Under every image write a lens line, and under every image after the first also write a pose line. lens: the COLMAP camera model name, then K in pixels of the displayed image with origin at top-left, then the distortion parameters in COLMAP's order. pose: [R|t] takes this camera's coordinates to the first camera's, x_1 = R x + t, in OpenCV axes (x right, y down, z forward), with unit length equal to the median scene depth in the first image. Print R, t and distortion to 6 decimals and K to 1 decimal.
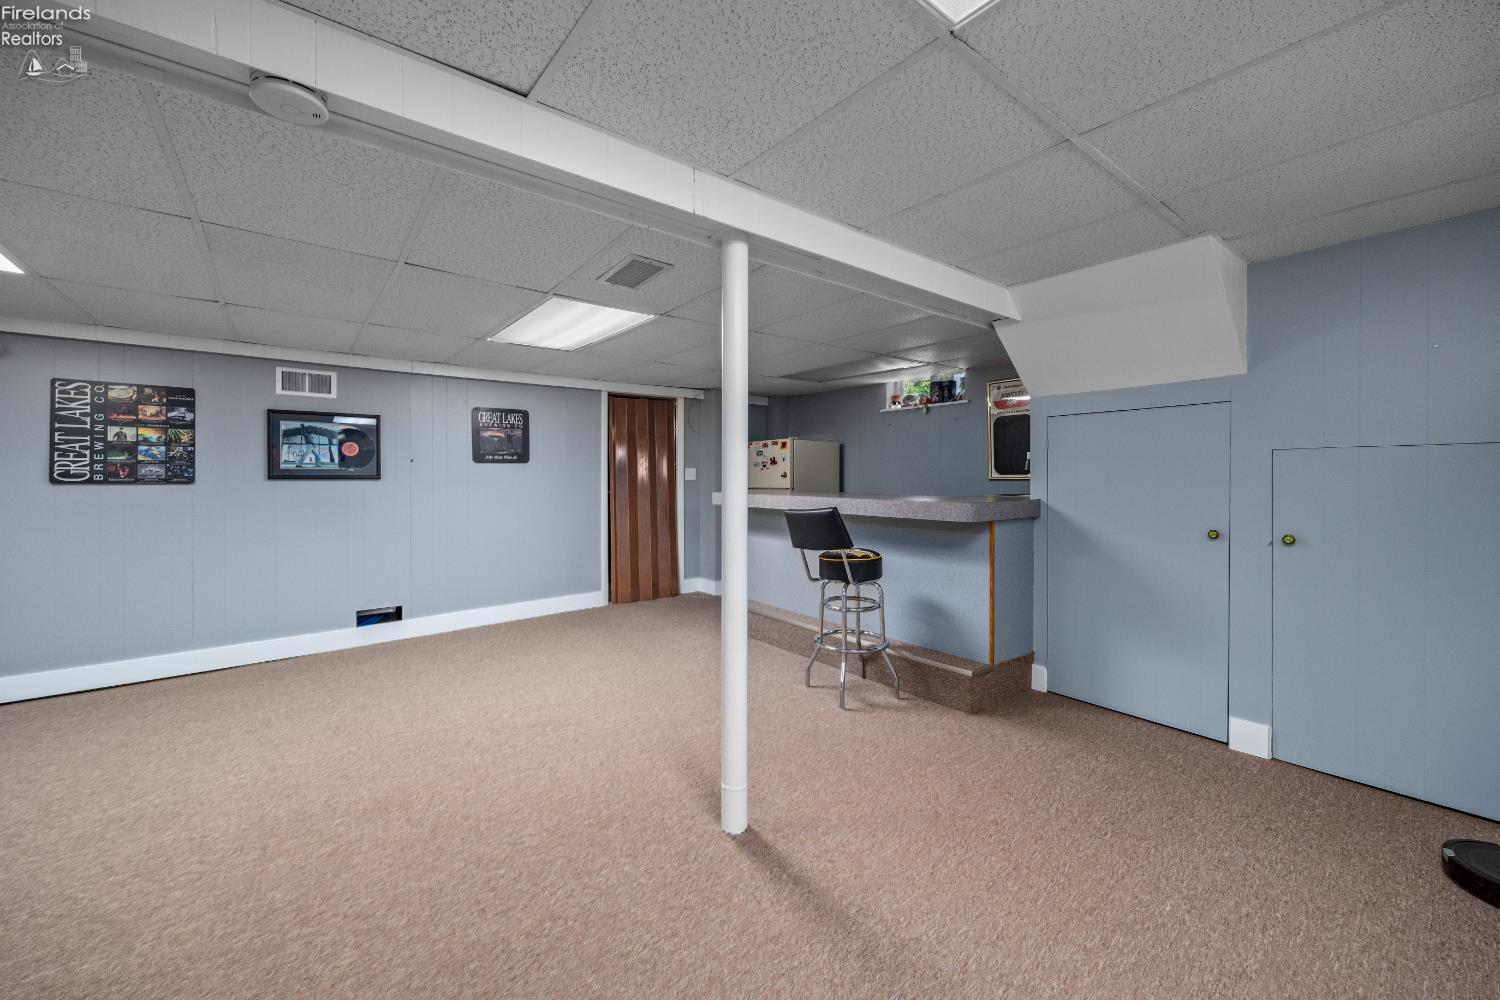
lens RADIAL K [[589.3, 0, 750.1], [0, 589.3, 477.3], [0, 0, 1]] dist [-0.003682, 0.000578]
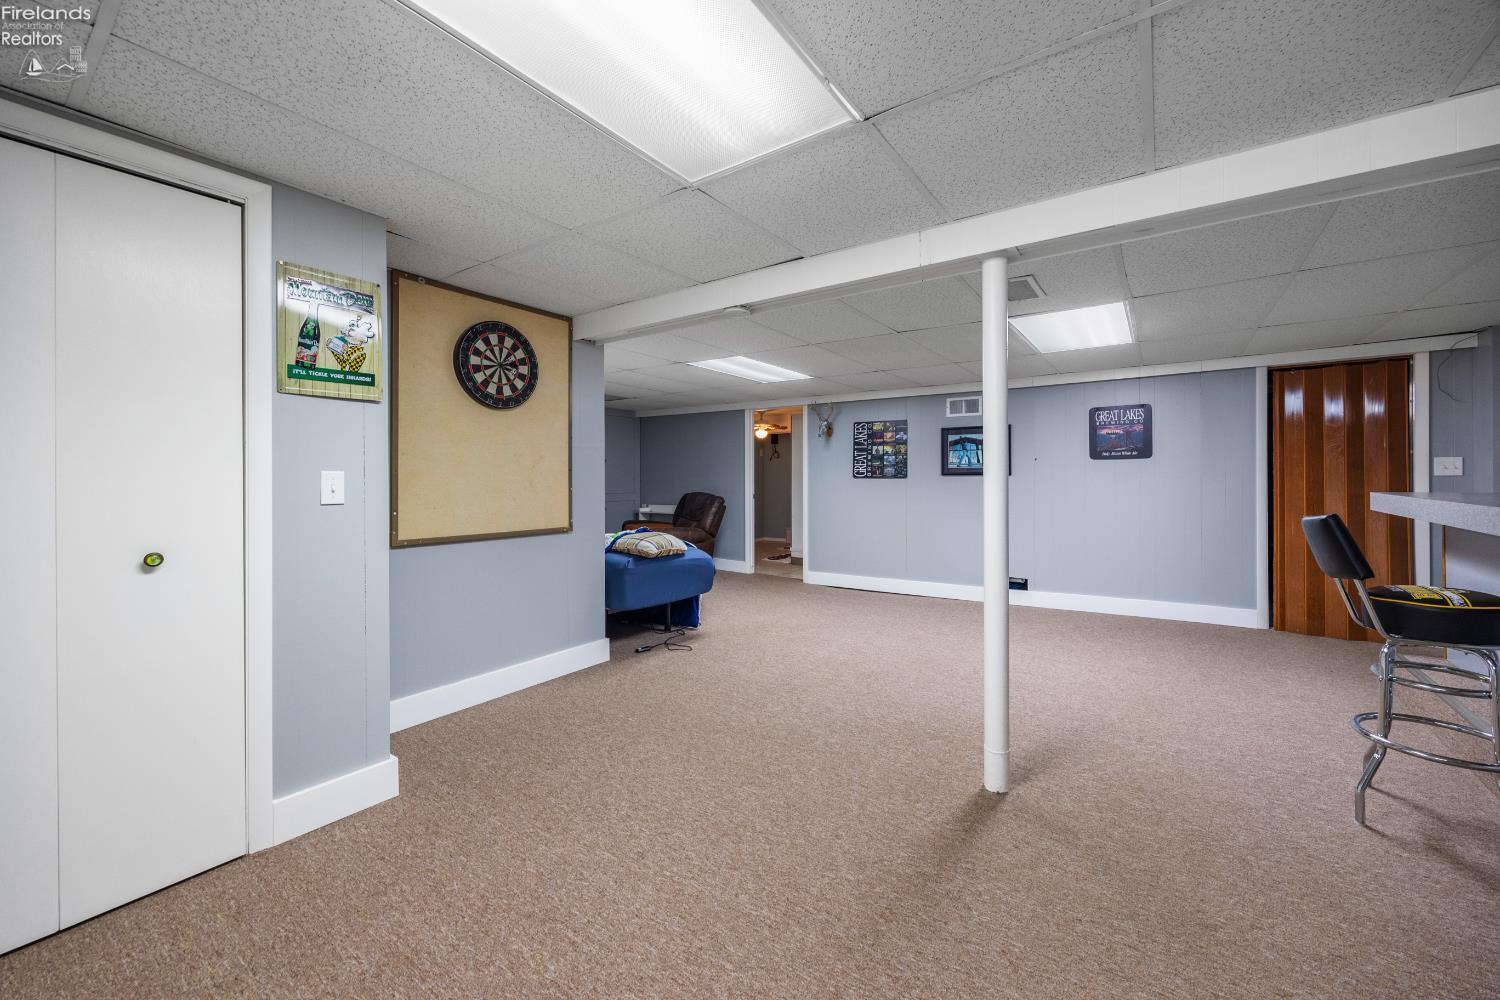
lens RADIAL K [[589.3, 0, 757.4], [0, 589.3, 475.4], [0, 0, 1]] dist [-0.003682, 0.000578]
pose [[0.274320, -0.002838, -0.961634, 0.513309], [0.003438, 0.999992, -0.001970, 0.005471], [0.961632, -0.002766, 0.274328, 0.150572]]
